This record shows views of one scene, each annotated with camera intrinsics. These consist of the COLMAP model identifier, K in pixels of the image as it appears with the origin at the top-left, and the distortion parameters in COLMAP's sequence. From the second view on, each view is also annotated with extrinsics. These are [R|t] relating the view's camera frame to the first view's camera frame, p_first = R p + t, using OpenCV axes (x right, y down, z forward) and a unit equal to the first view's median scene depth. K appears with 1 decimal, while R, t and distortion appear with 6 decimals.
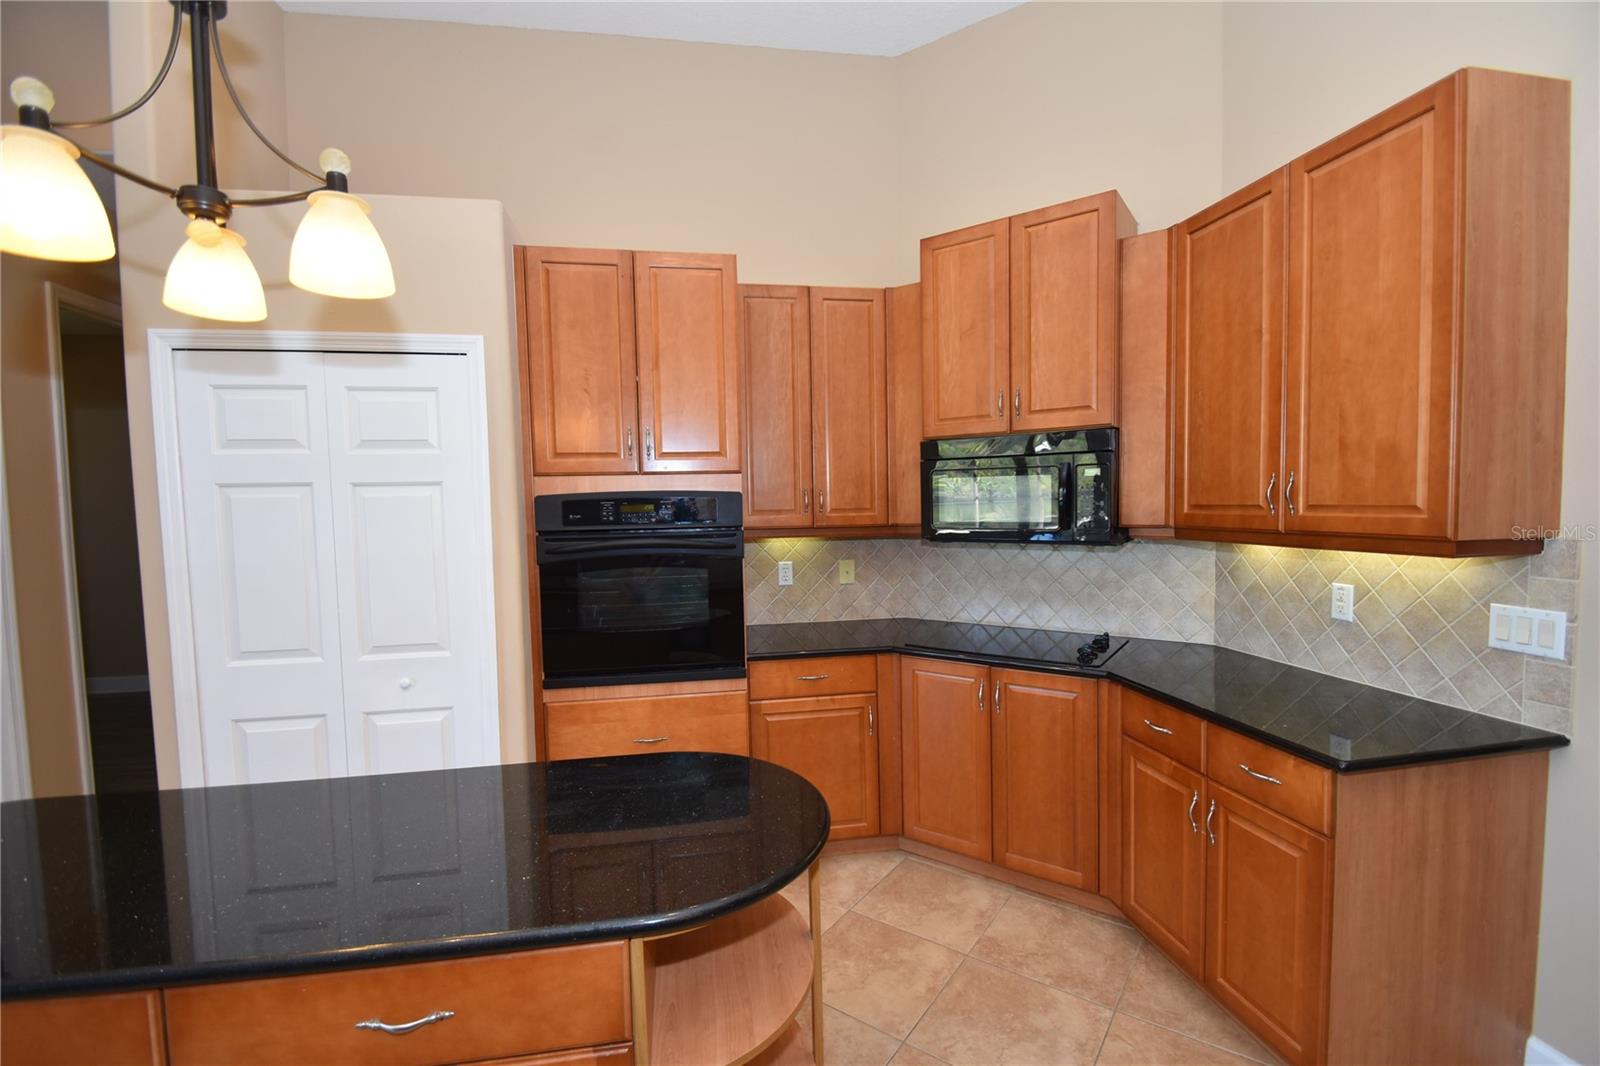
lens RADIAL K [[700.6, 0, 799.9], [0, 700.6, 538.9], [0, 0, 1]] dist [0.009398, -0.012961]
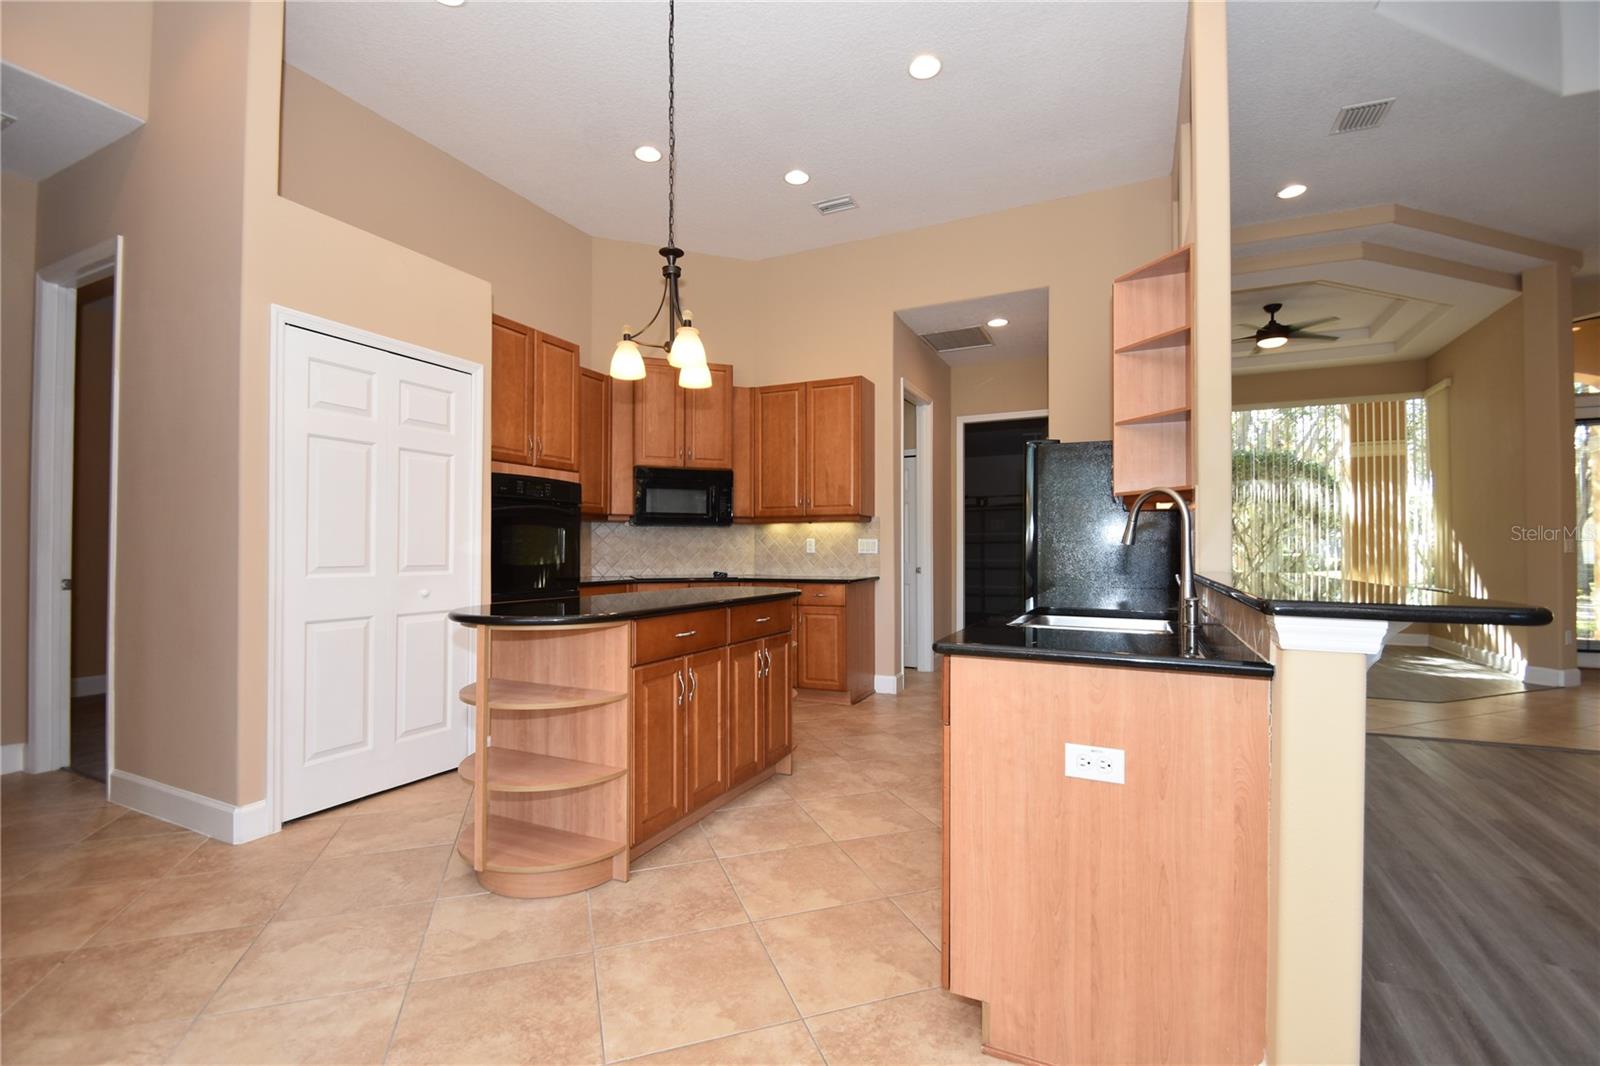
lens RADIAL K [[700.6, 0, 794.1], [0, 700.6, 531.2], [0, 0, 1]] dist [0.009398, -0.012961]
pose [[0.580810, 0.042795, 0.812914, -1.305780], [0.030269, 0.996791, -0.074101, 0.212008], [-0.813476, 0.067645, 0.577651, -0.435133]]
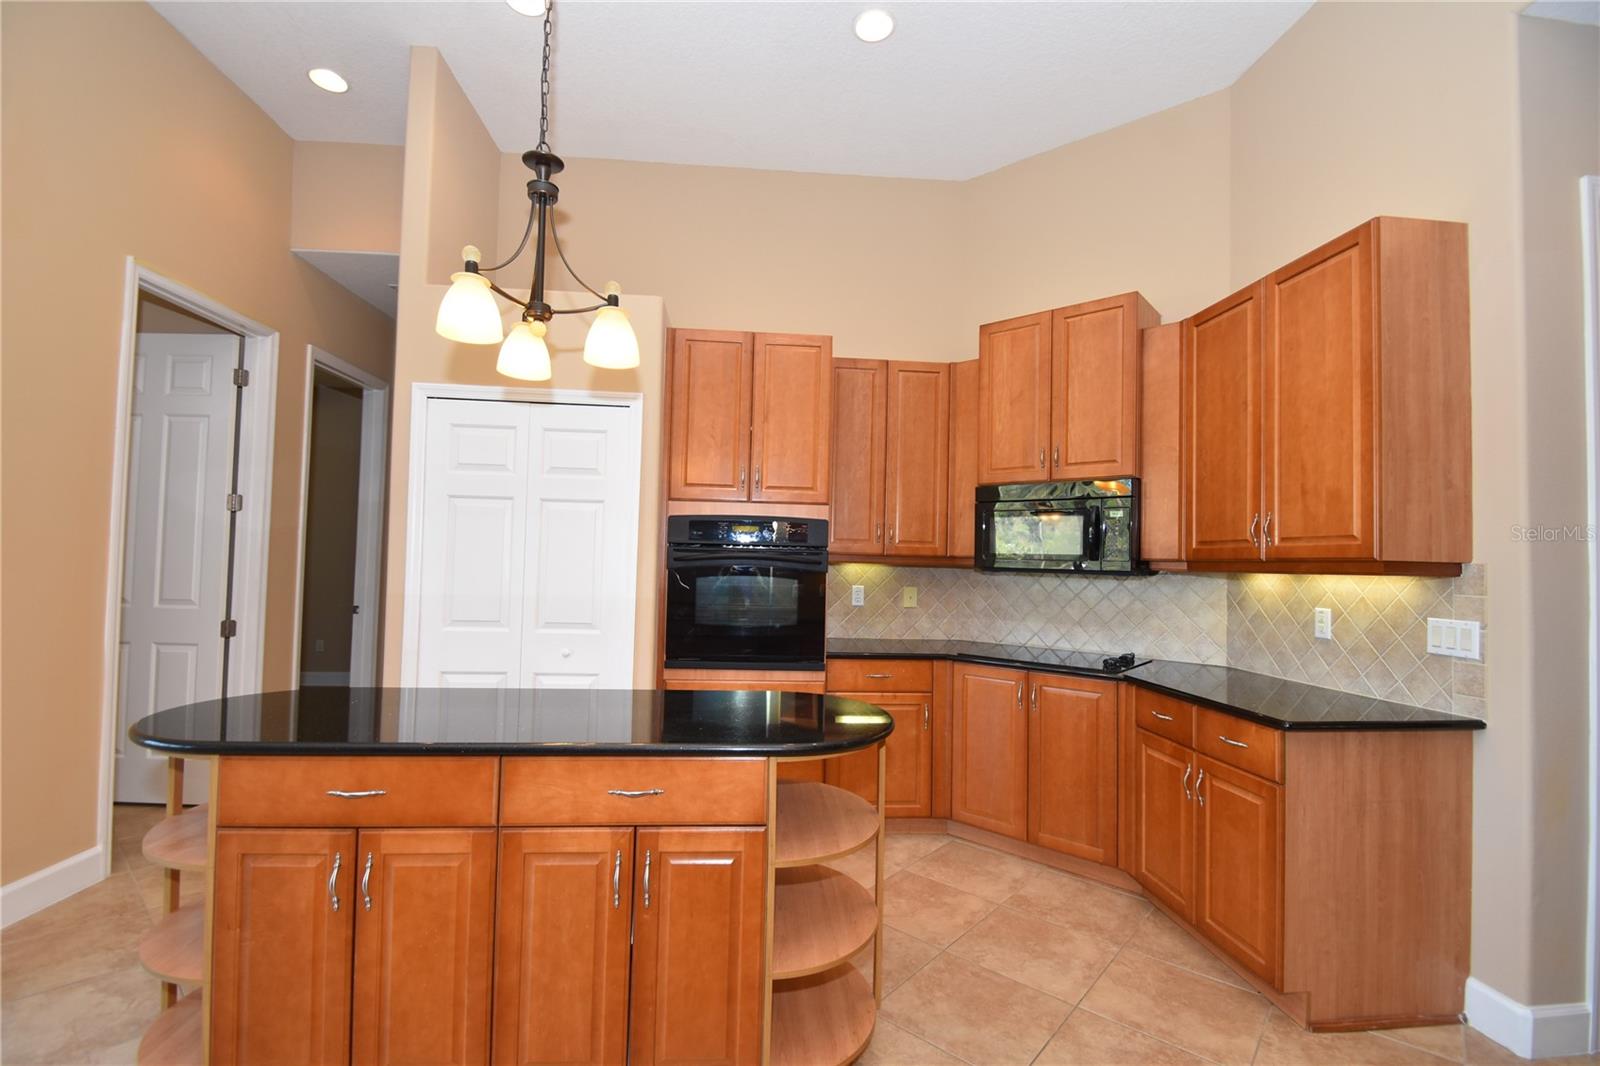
lens RADIAL K [[700.6, 0, 798.9], [0, 700.6, 537.3], [0, 0, 1]] dist [0.009398, -0.012961]
pose [[0.994833, 0.040831, -0.092951, -0.019518], [-0.049055, 0.994913, -0.087982, 0.087552], [0.088885, 0.092087, 0.991776, -0.277705]]
